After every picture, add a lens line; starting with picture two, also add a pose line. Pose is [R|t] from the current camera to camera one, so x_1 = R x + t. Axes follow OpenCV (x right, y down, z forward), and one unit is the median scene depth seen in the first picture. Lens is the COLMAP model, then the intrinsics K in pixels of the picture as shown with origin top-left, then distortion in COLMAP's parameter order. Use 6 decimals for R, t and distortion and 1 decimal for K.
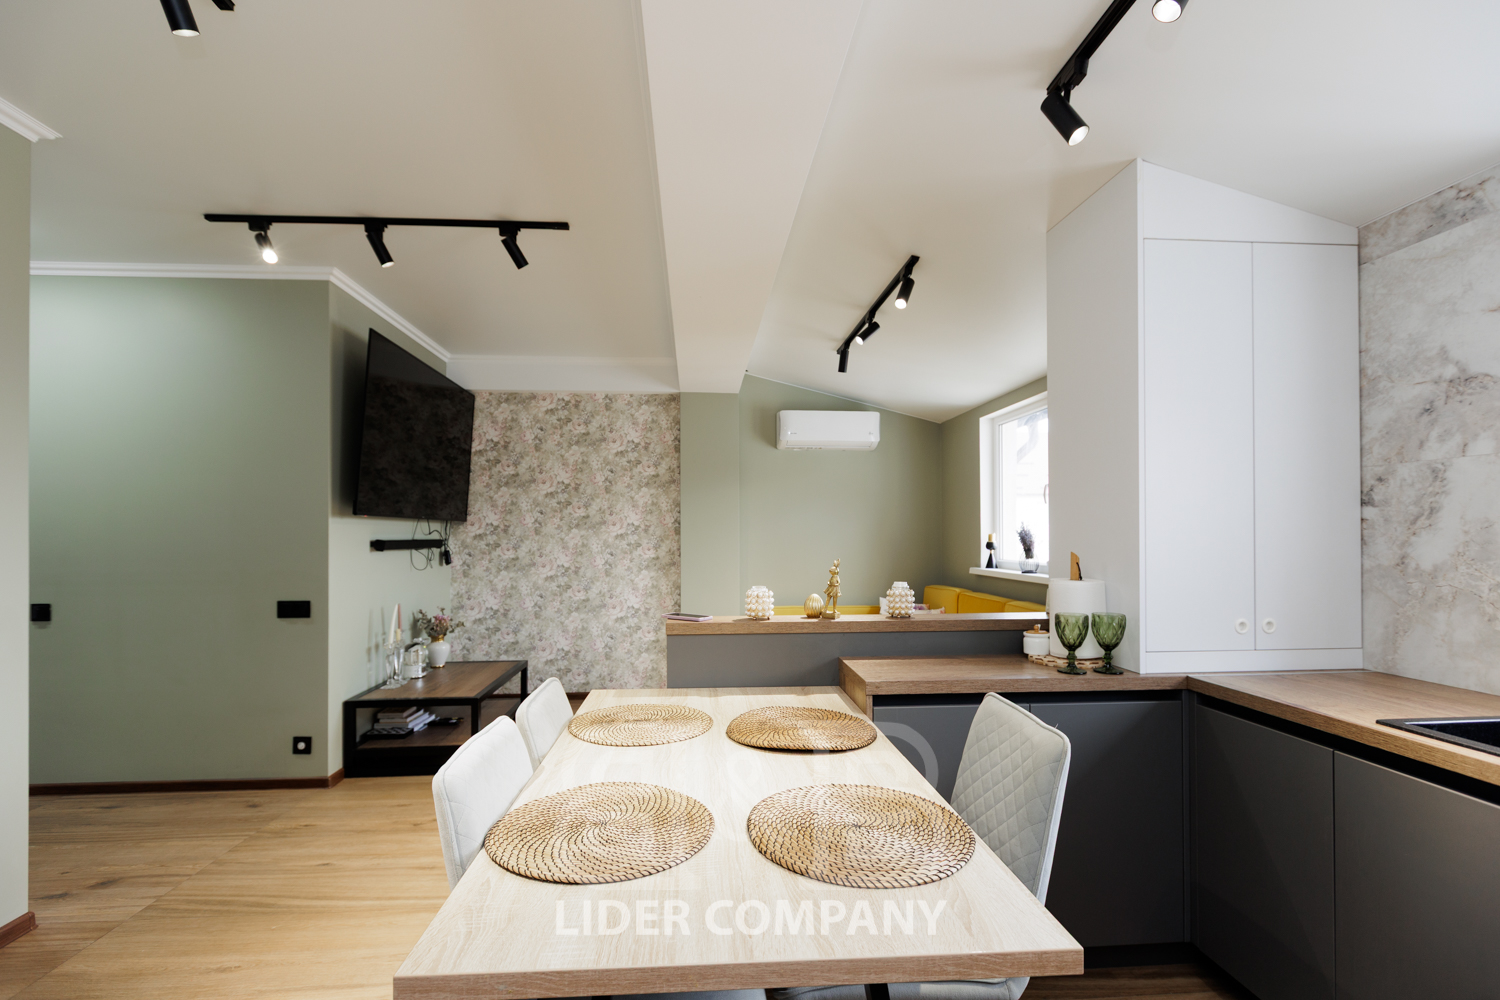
lens RADIAL K [[678.5, 0, 749.9], [0, 678.5, 536.2], [0, 0, 1]] dist [0.004070, -0.001955]
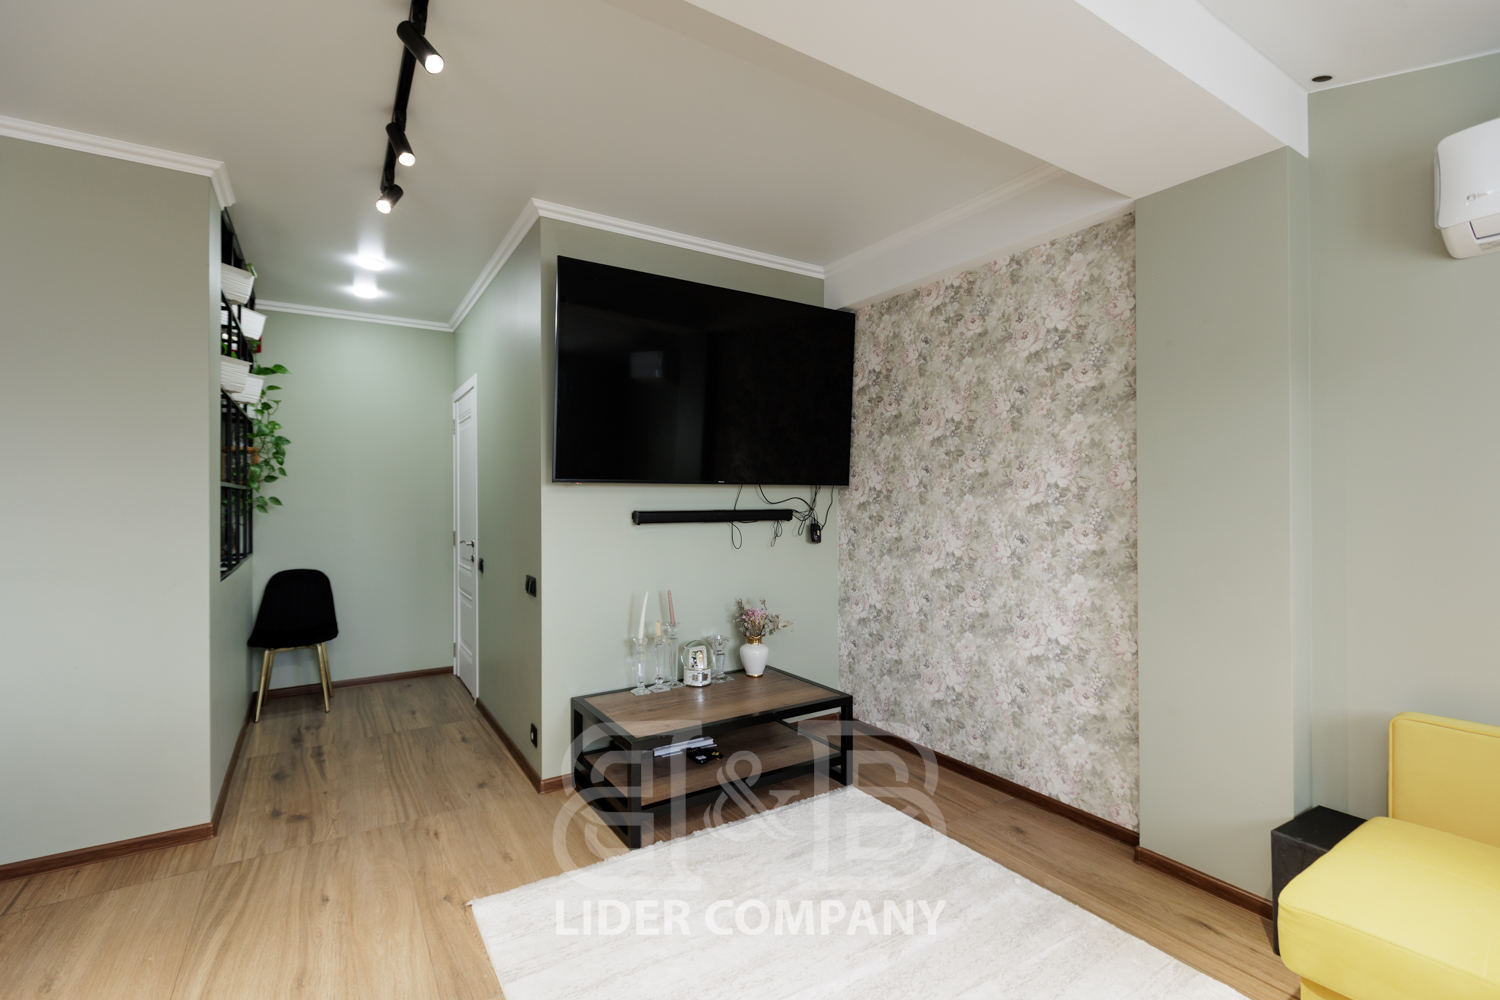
lens RADIAL K [[678.5, 0, 746.0], [0, 678.5, 497.8], [0, 0, 1]] dist [0.004070, -0.001955]
pose [[0.467040, 0.000832, -0.884236, 0.186377], [-0.000250, 1.000000, 0.000809, -0.008559], [0.884236, -0.000156, 0.467040, 0.546470]]
